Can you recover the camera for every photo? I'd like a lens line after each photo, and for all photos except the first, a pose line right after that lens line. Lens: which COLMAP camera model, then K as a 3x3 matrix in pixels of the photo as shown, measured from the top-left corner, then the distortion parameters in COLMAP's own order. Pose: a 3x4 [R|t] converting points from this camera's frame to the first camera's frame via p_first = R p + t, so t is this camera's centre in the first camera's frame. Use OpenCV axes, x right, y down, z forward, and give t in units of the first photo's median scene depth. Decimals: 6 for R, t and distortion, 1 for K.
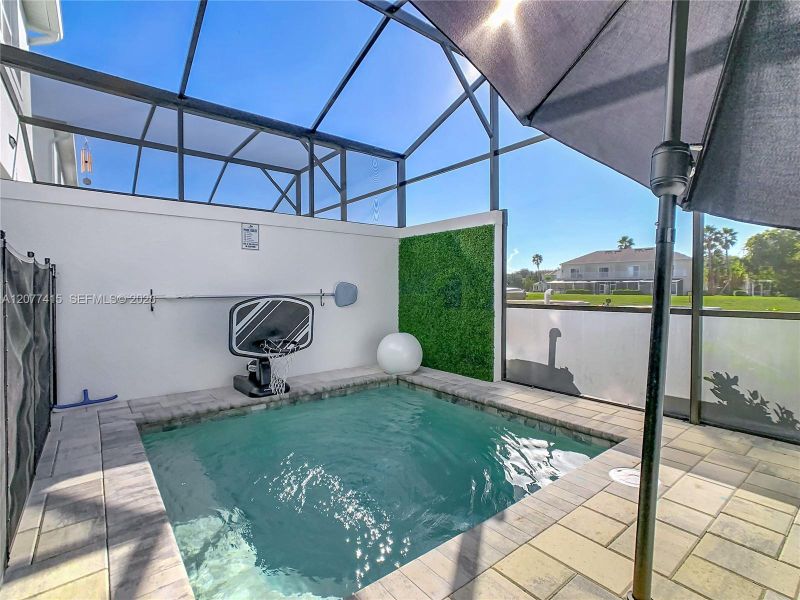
lens RADIAL K [[401.0, 0, 398.2], [0, 401.0, 292.9], [0, 0, 1]] dist [-0.017407, 0.001732]
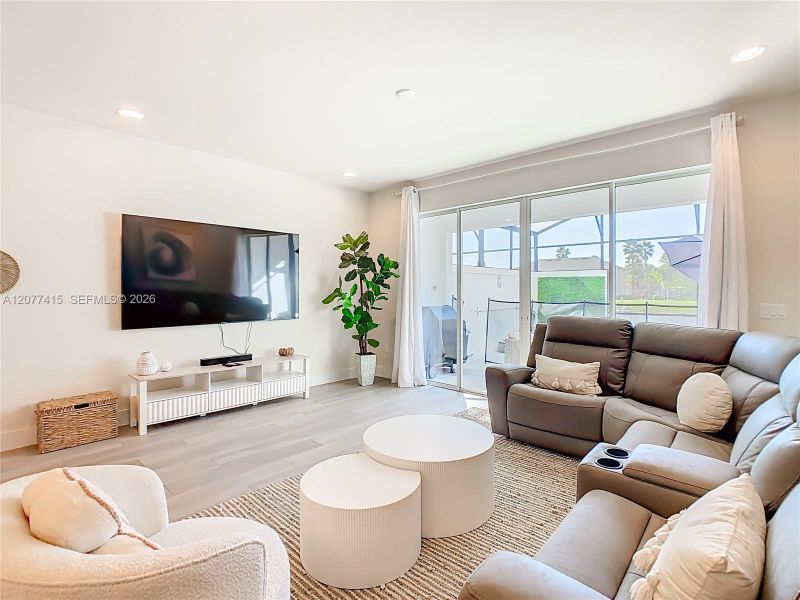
lens RADIAL K [[401.0, 0, 401.5], [0, 401.0, 296.5], [0, 0, 1]] dist [-0.017407, 0.001732]
pose [[0.988020, -0.002663, 0.154300, -0.073869], [0.002423, 0.999996, 0.001748, -0.004087], [-0.154304, -0.001353, 0.988022, -0.059832]]
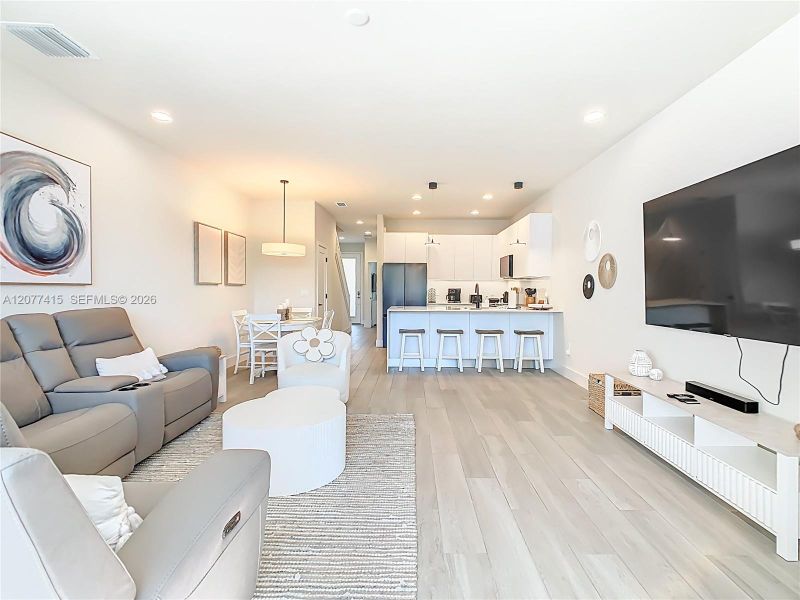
lens RADIAL K [[401.0, 0, 405.7], [0, 401.0, 294.8], [0, 0, 1]] dist [-0.017407, 0.001732]
pose [[-0.637507, 0.008801, -0.770394, -0.046838], [-0.014912, 0.999607, 0.023758, -0.004155], [0.770300, 0.026634, -0.637125, 0.000509]]
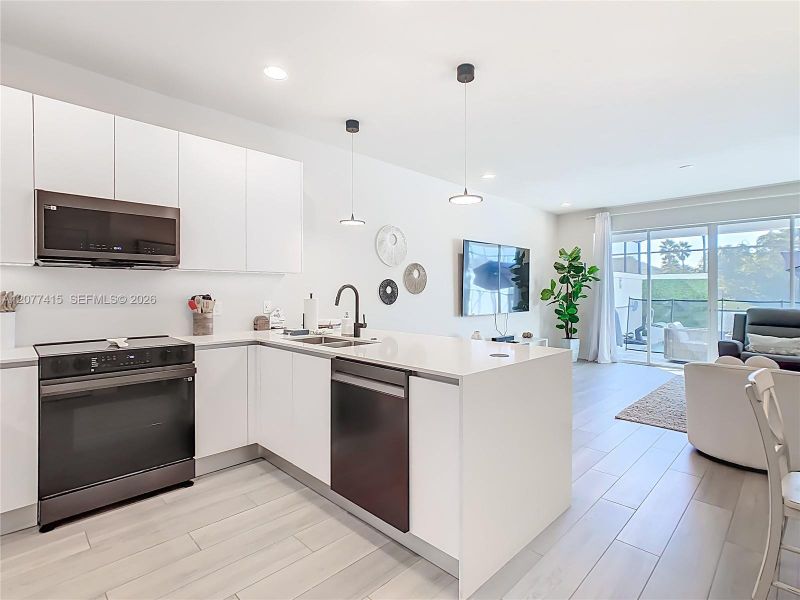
lens RADIAL K [[401.0, 0, 404.2], [0, 401.0, 295.6], [0, 0, 1]] dist [-0.017407, 0.001732]
pose [[0.994006, -0.002739, 0.109288, -0.119825], [0.003103, 0.999990, -0.003159, -0.003724], [-0.109278, 0.003479, 0.994005, -0.078475]]
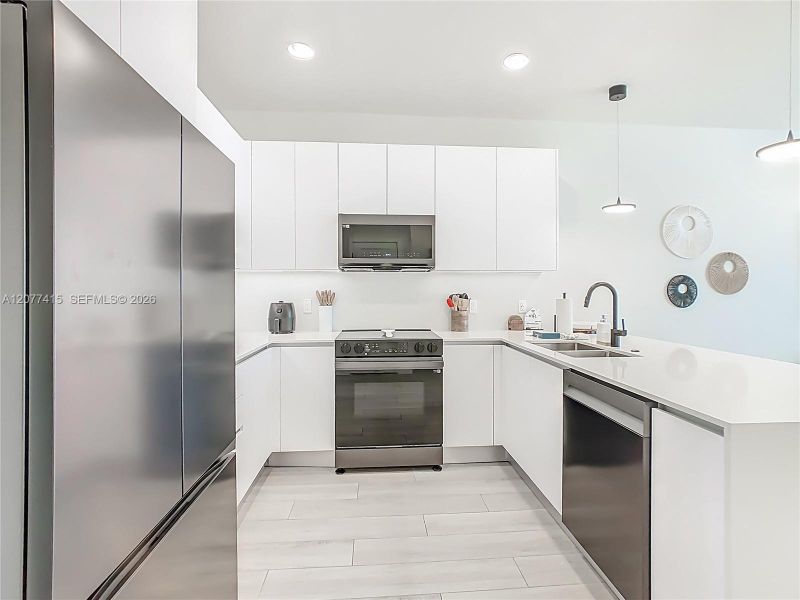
lens RADIAL K [[401.0, 0, 399.6], [0, 401.0, 290.4], [0, 0, 1]] dist [-0.017407, 0.001732]
pose [[0.820541, -0.001413, -0.571586, -0.115966], [-0.007338, 0.999888, -0.013007, -0.003742], [0.571541, 0.014867, 0.820439, -0.075059]]
